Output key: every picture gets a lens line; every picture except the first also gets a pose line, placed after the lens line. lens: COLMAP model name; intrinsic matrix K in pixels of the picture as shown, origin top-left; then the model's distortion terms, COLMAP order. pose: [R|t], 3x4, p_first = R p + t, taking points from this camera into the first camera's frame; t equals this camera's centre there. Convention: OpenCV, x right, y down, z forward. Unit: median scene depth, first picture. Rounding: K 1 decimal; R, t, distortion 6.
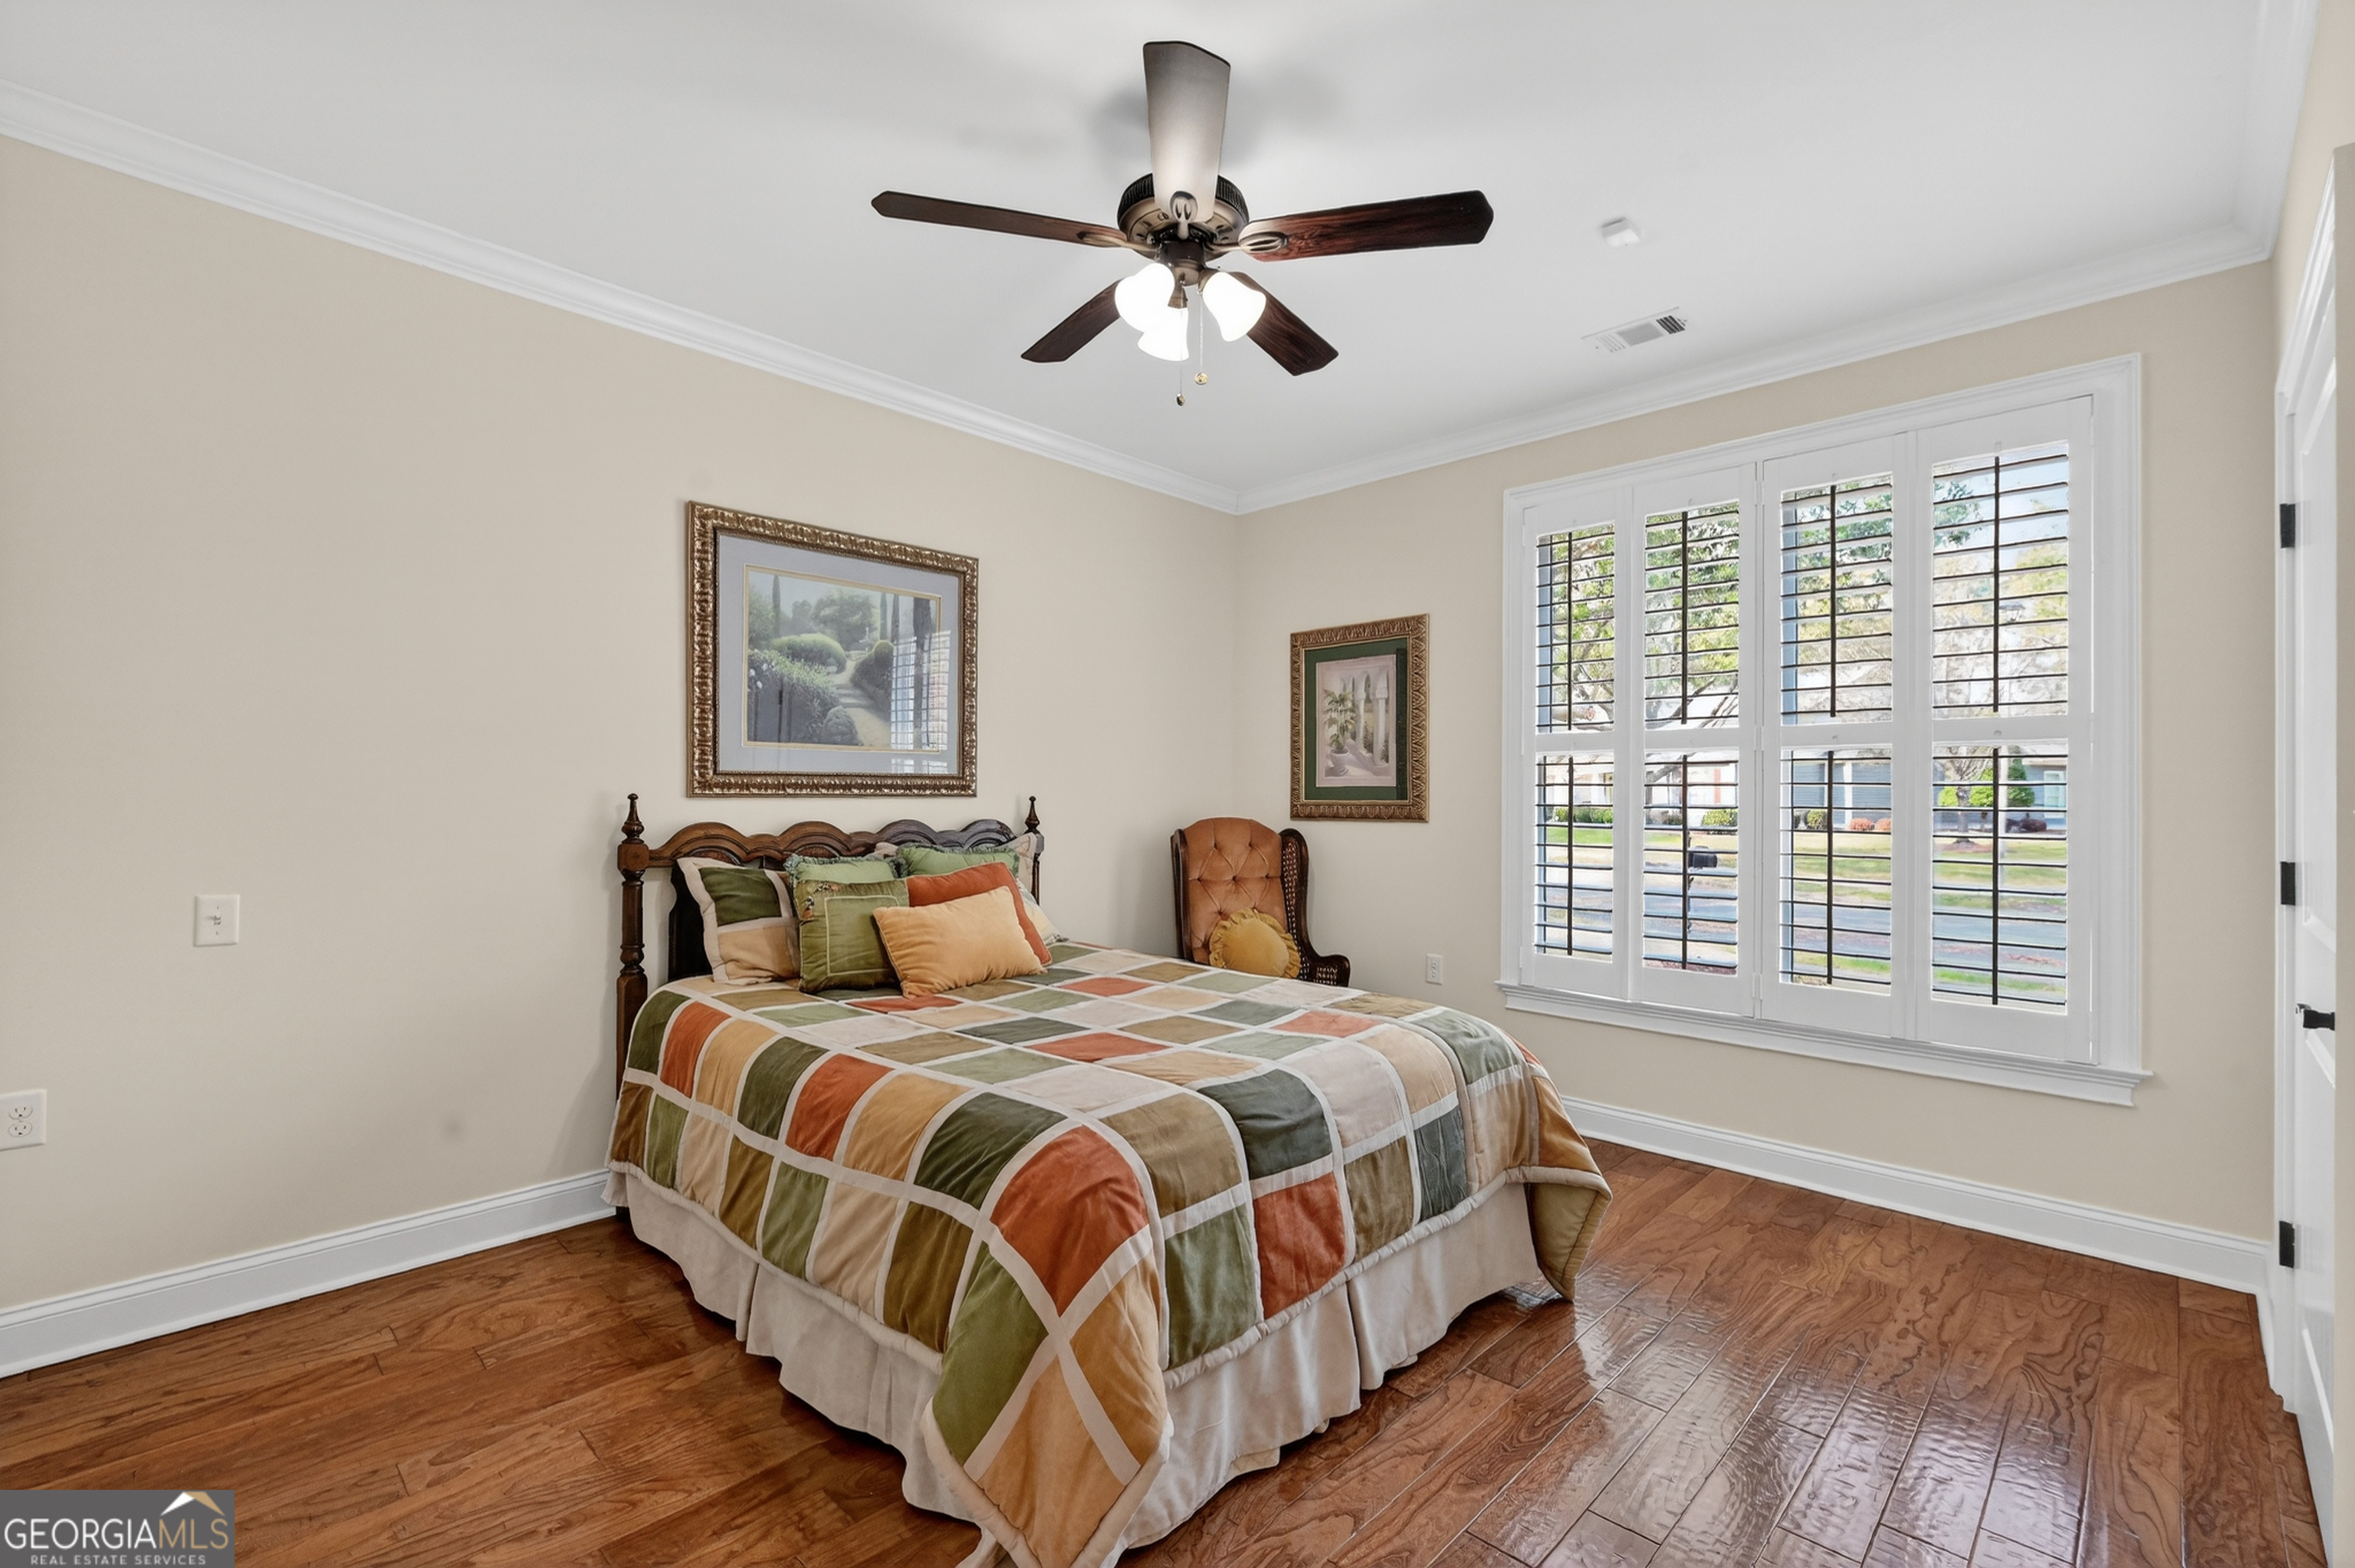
lens RADIAL K [[1011.6, 0, 1174.7], [0, 1011.6, 792.5], [0, 0, 1]] dist [-0.001536, -0.000599]
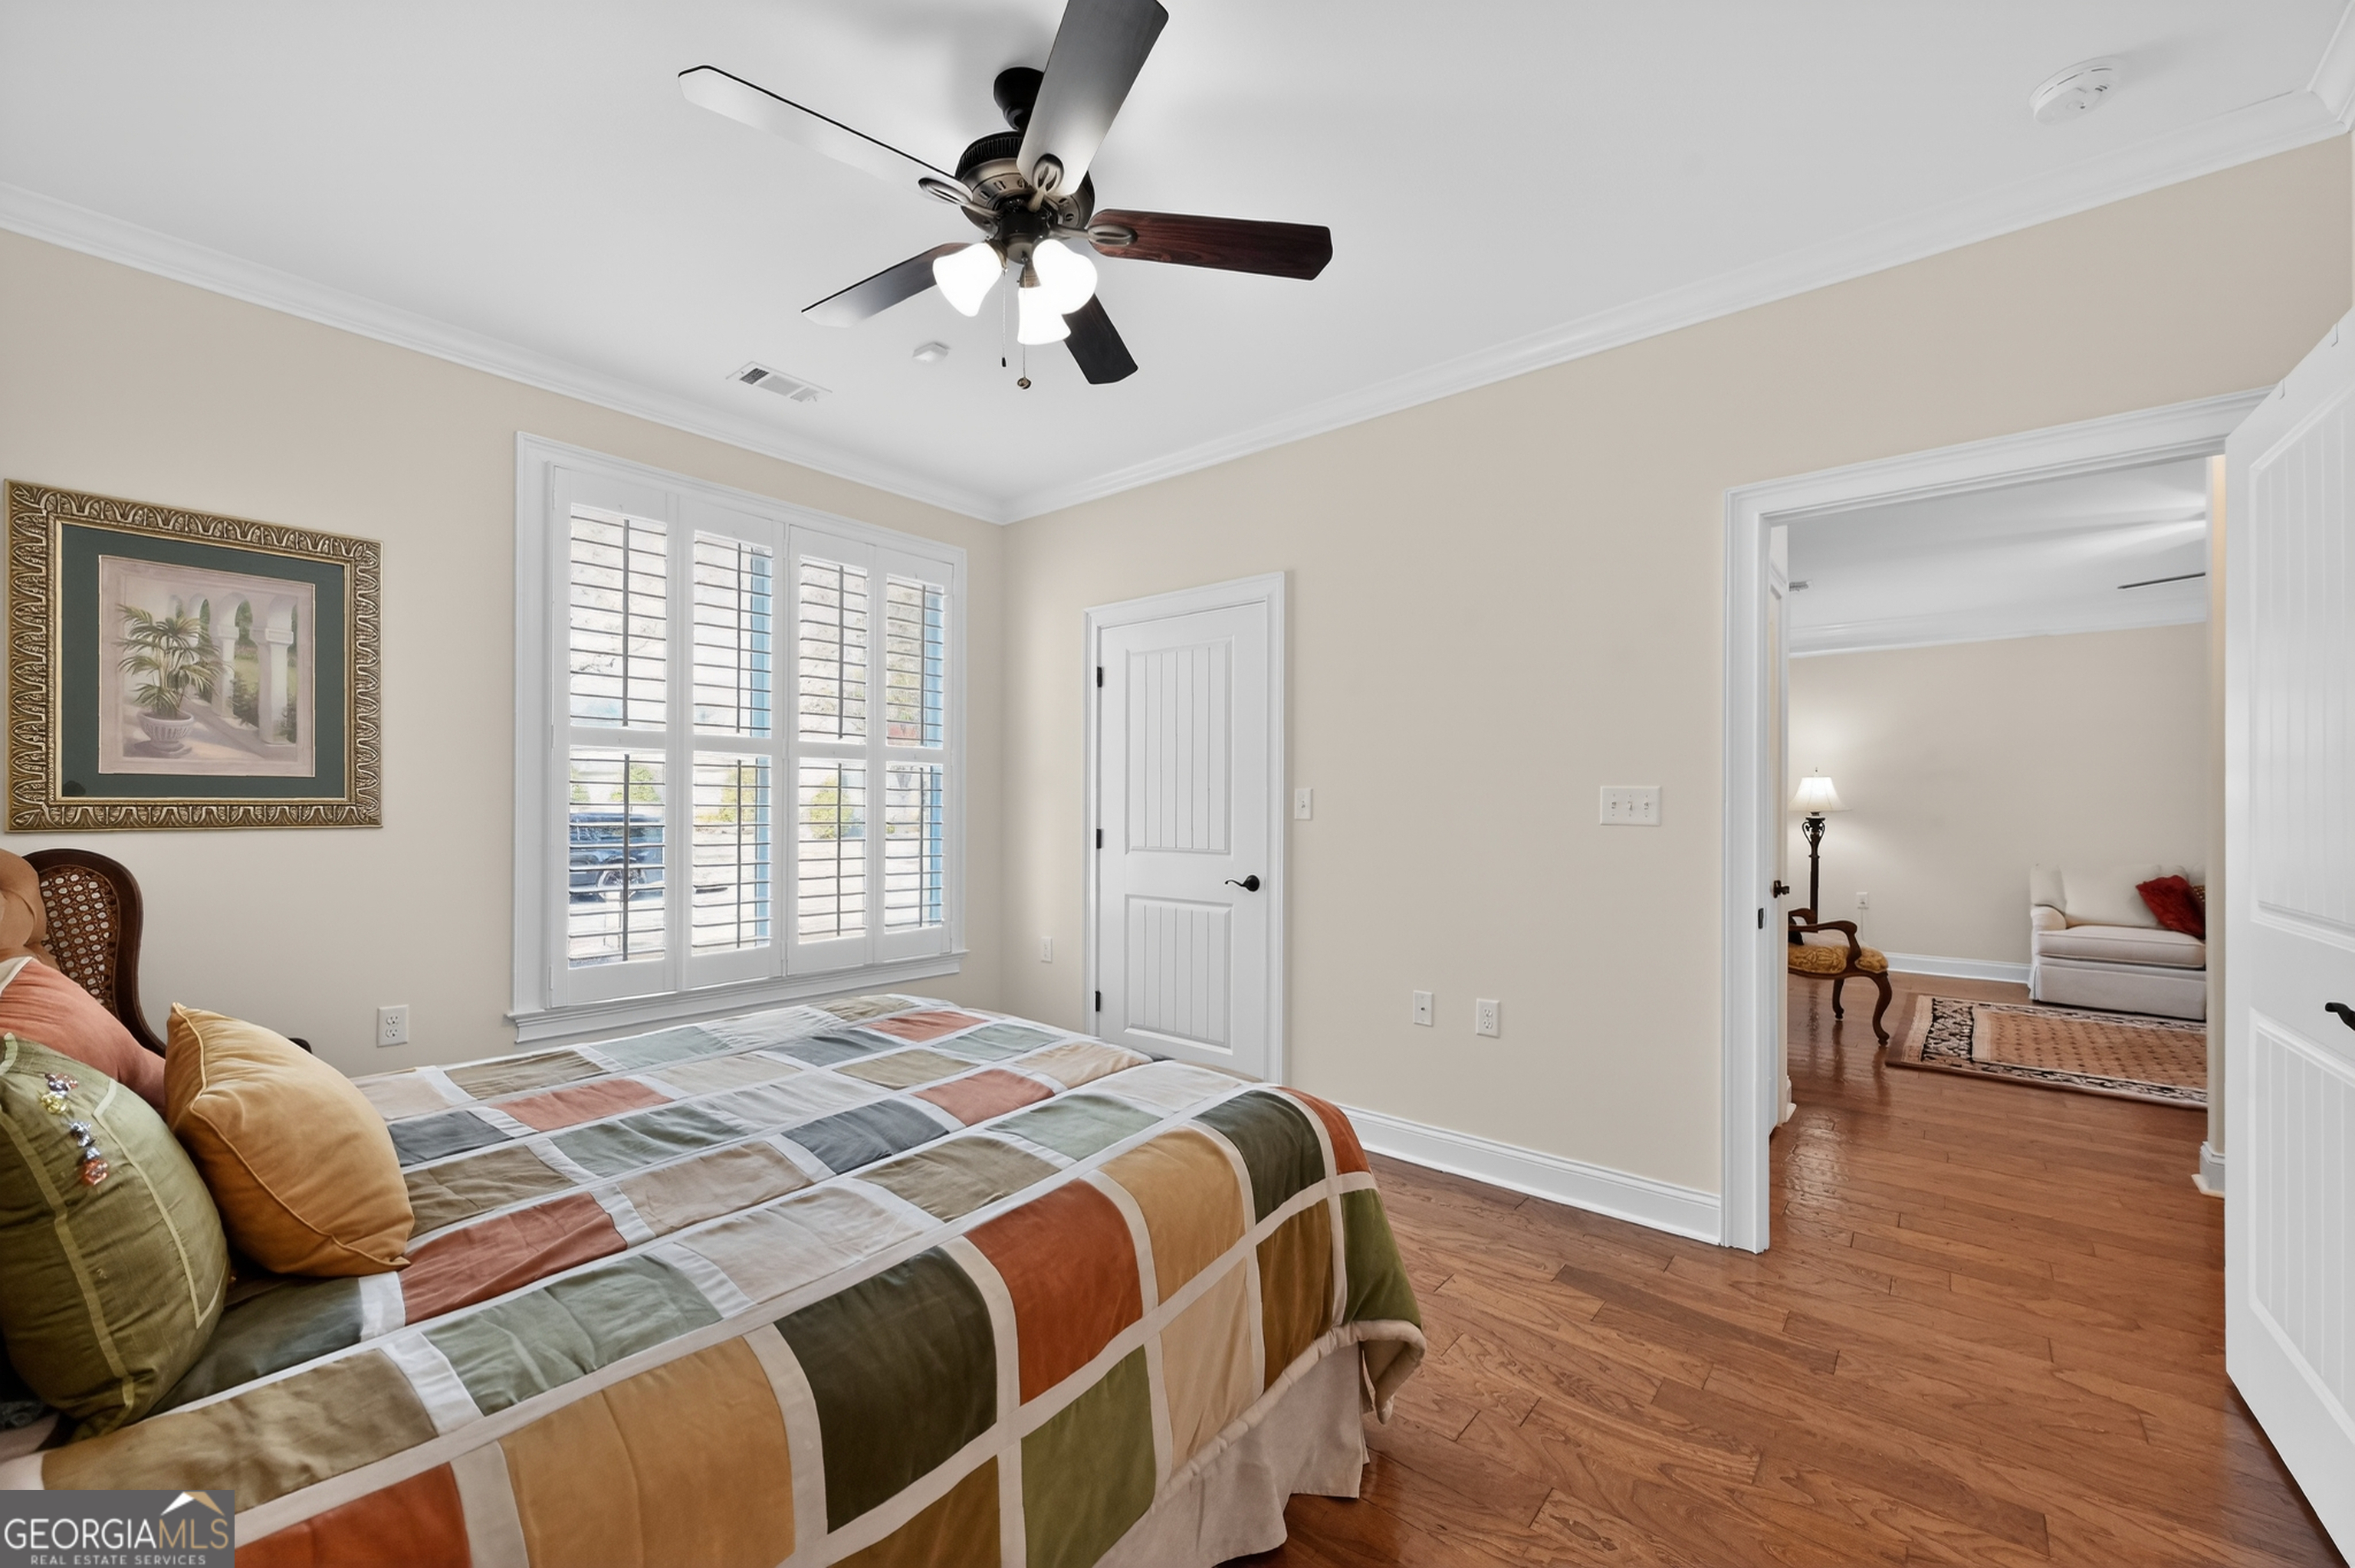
lens RADIAL K [[914.8, 0, 1172.4], [0, 914.8, 808.2], [0, 0, 1]] dist [-0.000420, -0.000091]
pose [[-0.058017, -0.009523, 0.998270, -0.634269], [-0.013677, 0.999868, 0.008743, 0.002351], [-0.998222, -0.013146, -0.058139, 0.665507]]
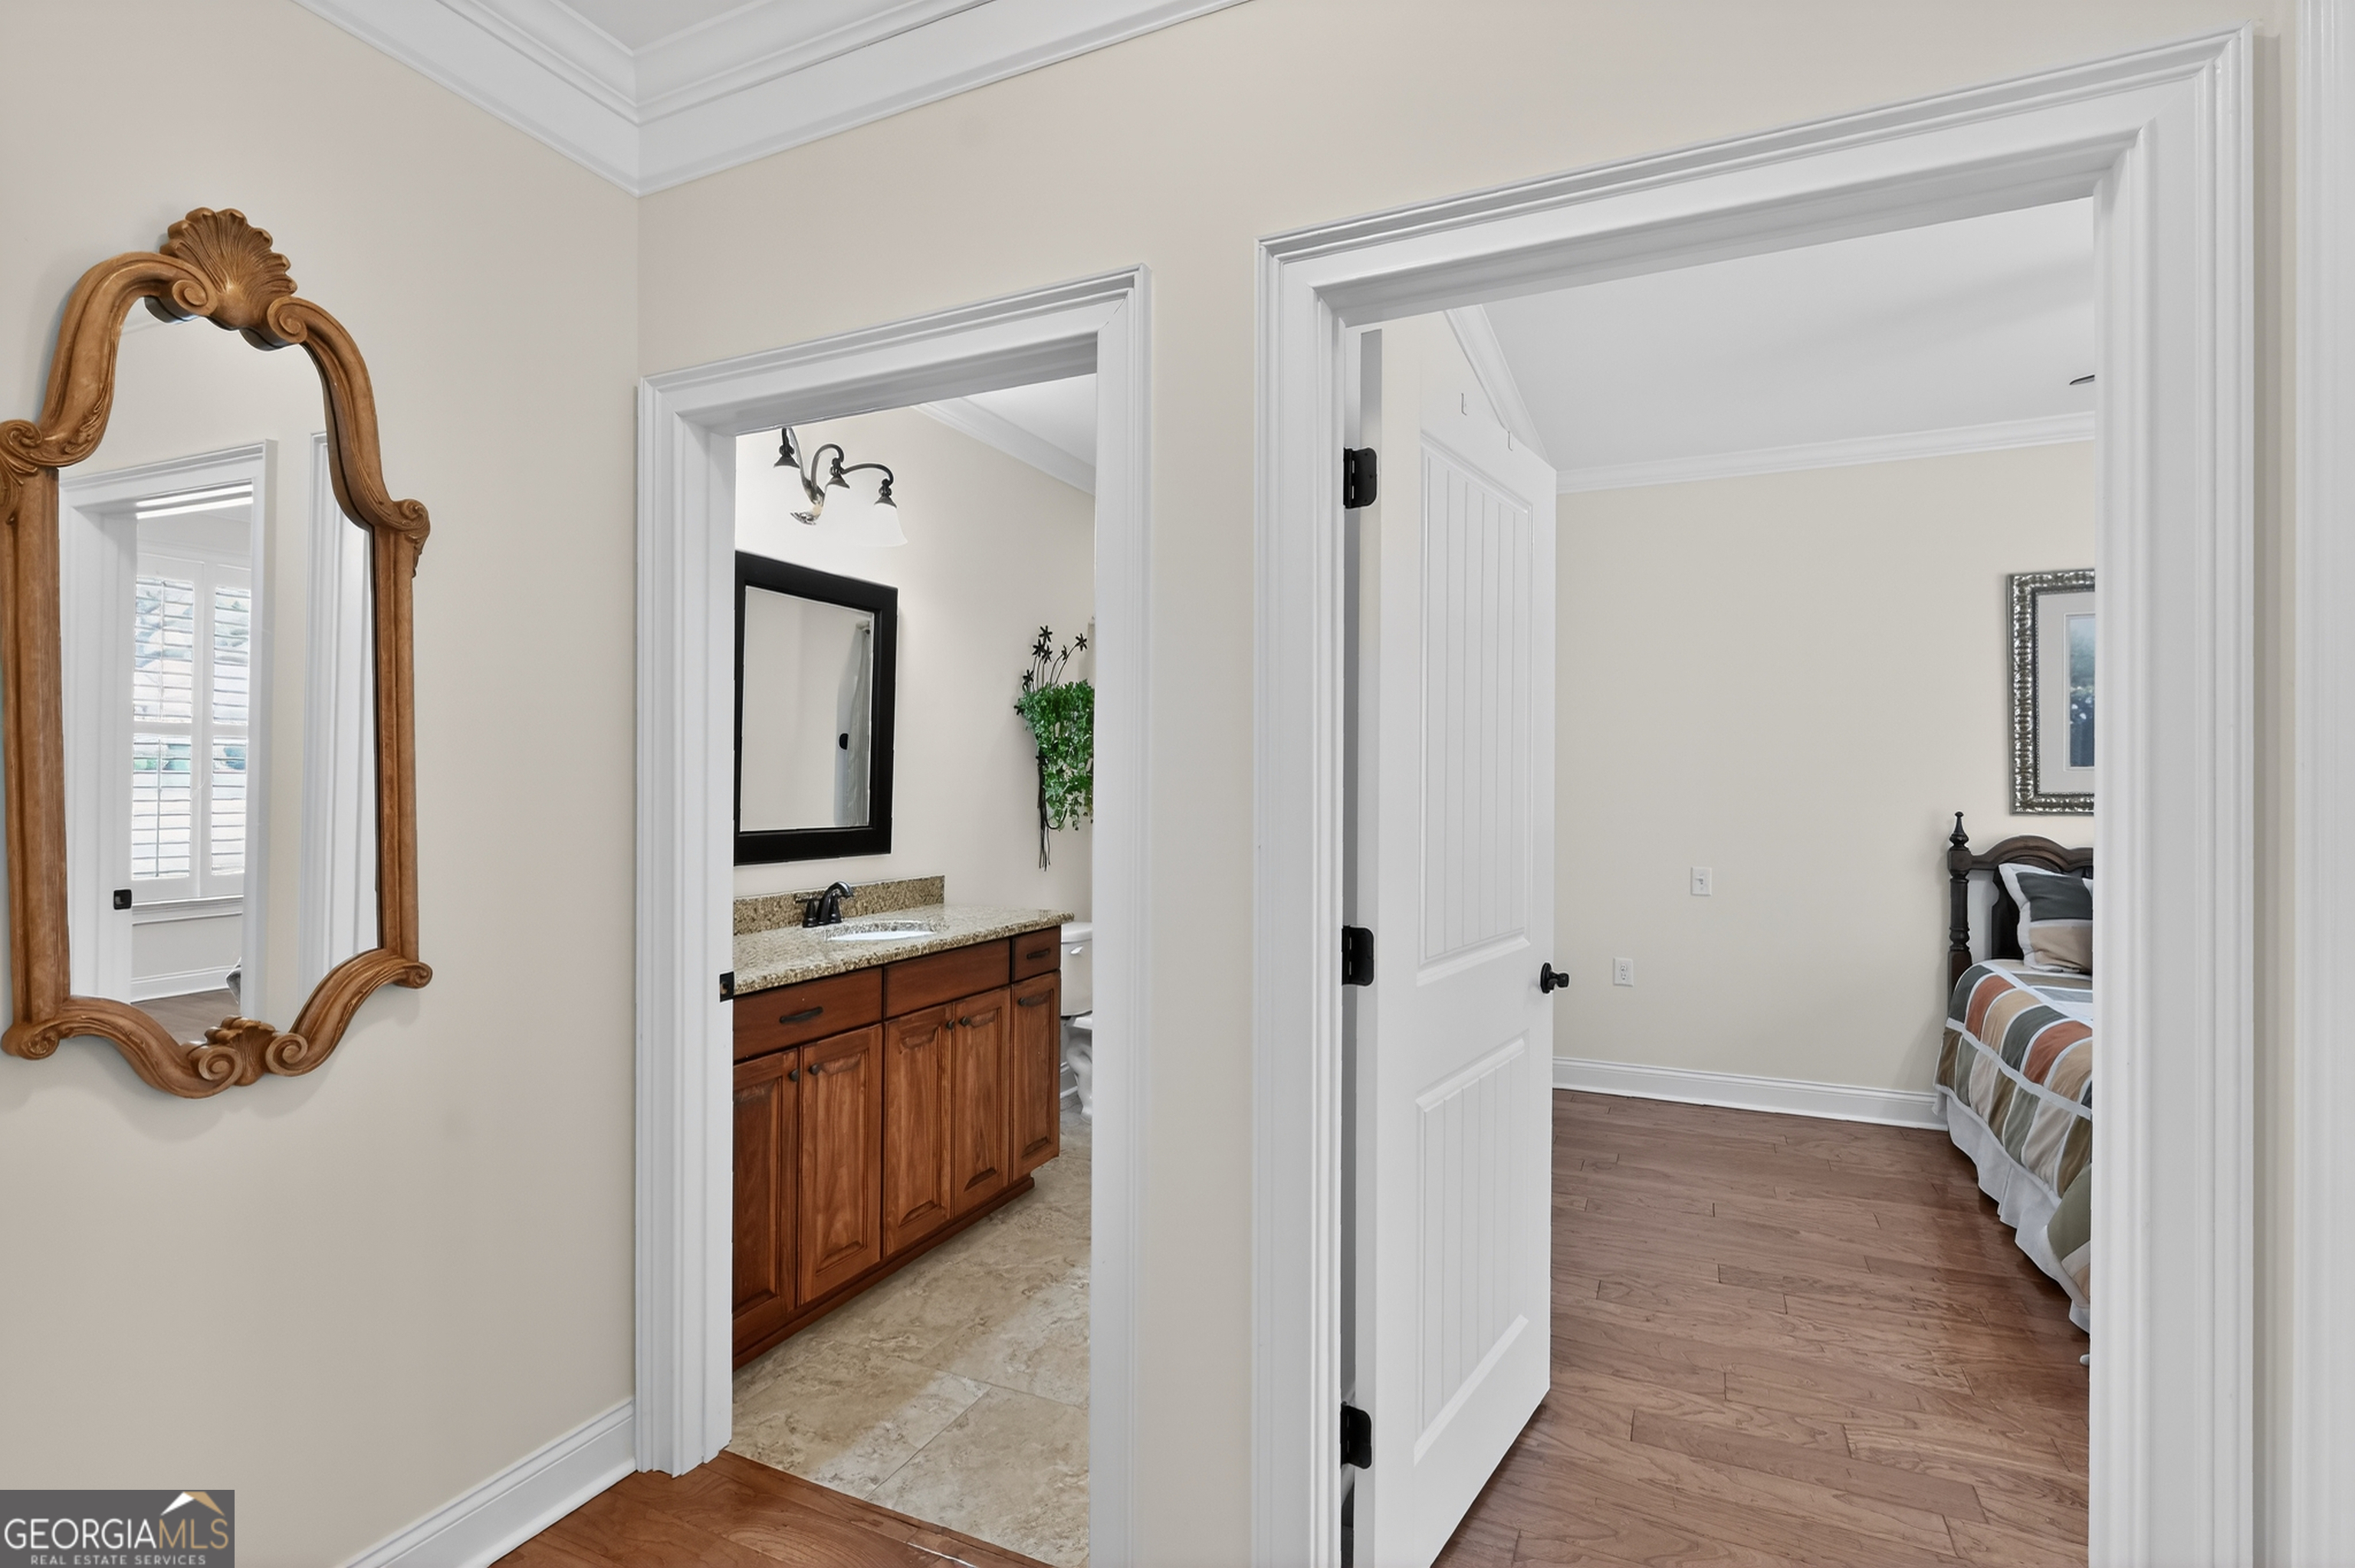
lens RADIAL K [[1106.2, 0, 1167.0], [0, 1106.2, 786.8], [0, 0, 1]] dist [0.000171, -0.000453]
pose [[0.321232, -0.005542, -0.946984, 0.473807], [0.007393, 0.999967, -0.003344, -0.033074], [0.946972, -0.005927, 0.321263, -0.412732]]
